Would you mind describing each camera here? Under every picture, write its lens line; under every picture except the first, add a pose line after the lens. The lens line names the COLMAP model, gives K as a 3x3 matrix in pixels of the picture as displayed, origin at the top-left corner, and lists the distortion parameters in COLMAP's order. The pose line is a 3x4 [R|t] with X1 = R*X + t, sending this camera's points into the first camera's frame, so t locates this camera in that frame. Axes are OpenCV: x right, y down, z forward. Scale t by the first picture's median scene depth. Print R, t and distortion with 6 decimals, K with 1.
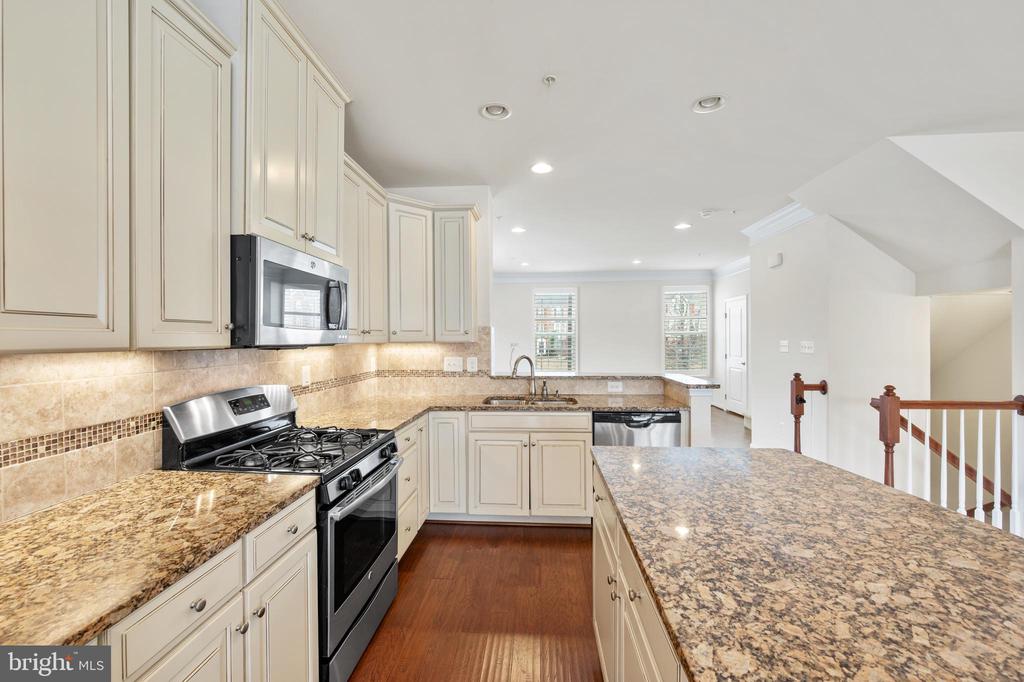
lens RADIAL K [[426.3, 0, 512.0], [0, 426.3, 341.0], [0, 0, 1]] dist [-0.000700, -0.000093]
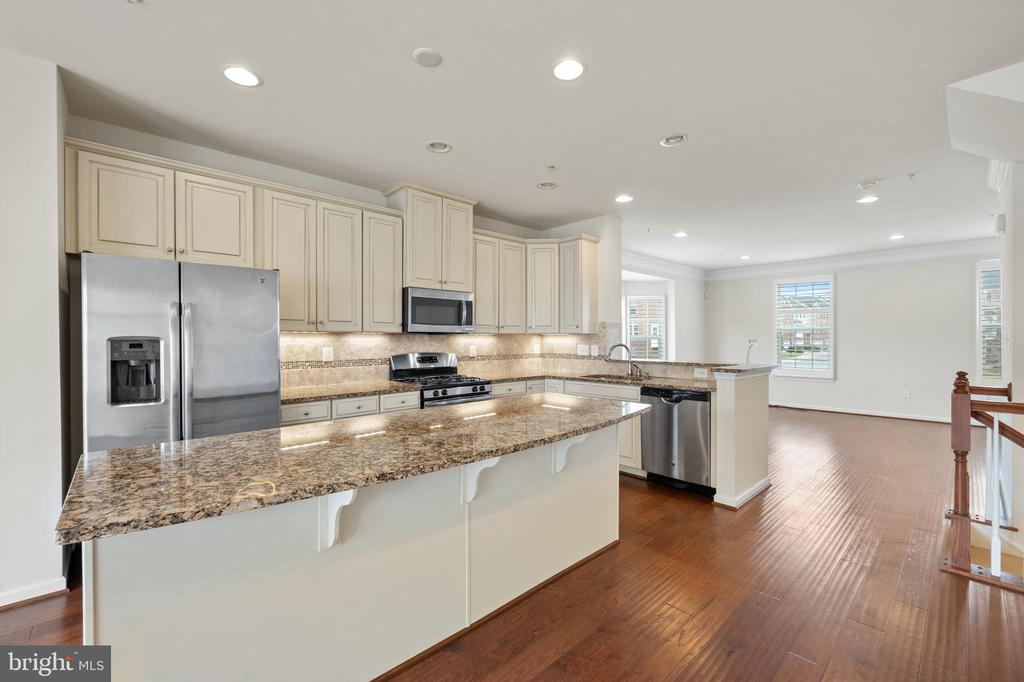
lens RADIAL K [[426.3, 0, 512.0], [0, 426.3, 341.0], [0, 0, 1]] dist [-0.000700, -0.000093]
pose [[0.730439, 0.006793, -0.682944, 0.699572], [-0.005363, 0.999977, 0.004211, 0.022750], [0.682957, 0.000587, 0.730458, -0.179535]]
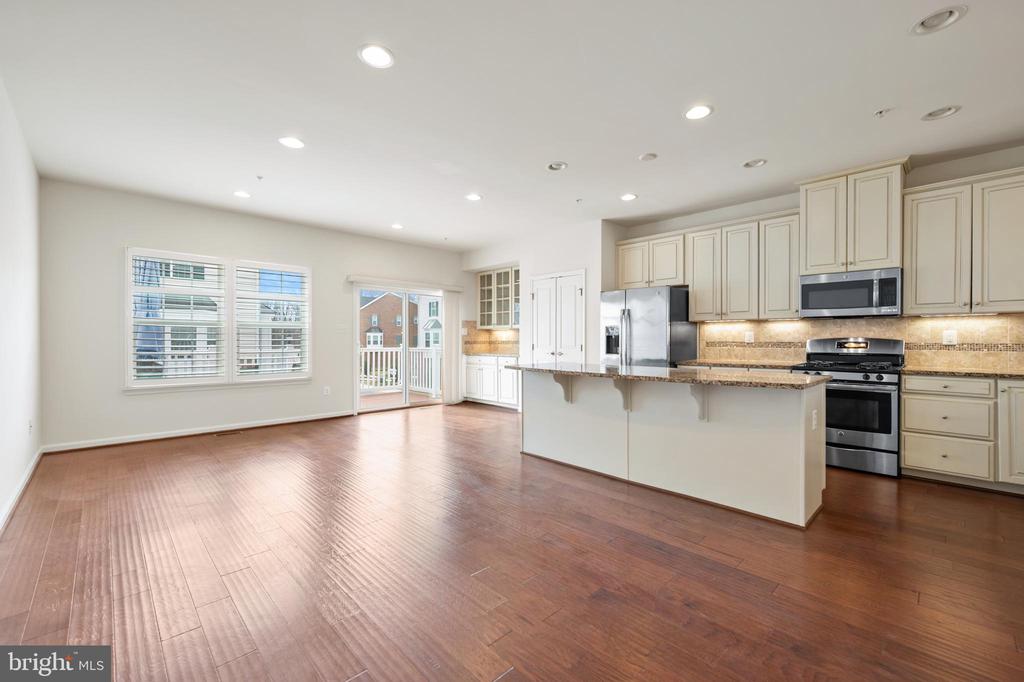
lens RADIAL K [[426.3, 0, 512.0], [0, 426.3, 341.0], [0, 0, 1]] dist [-0.000700, -0.000093]
pose [[-0.673161, 0.009866, -0.739430, 1.211609], [-0.000503, 0.999905, 0.013800, 0.057606], [0.739496, 0.009662, -0.673091, 0.681970]]
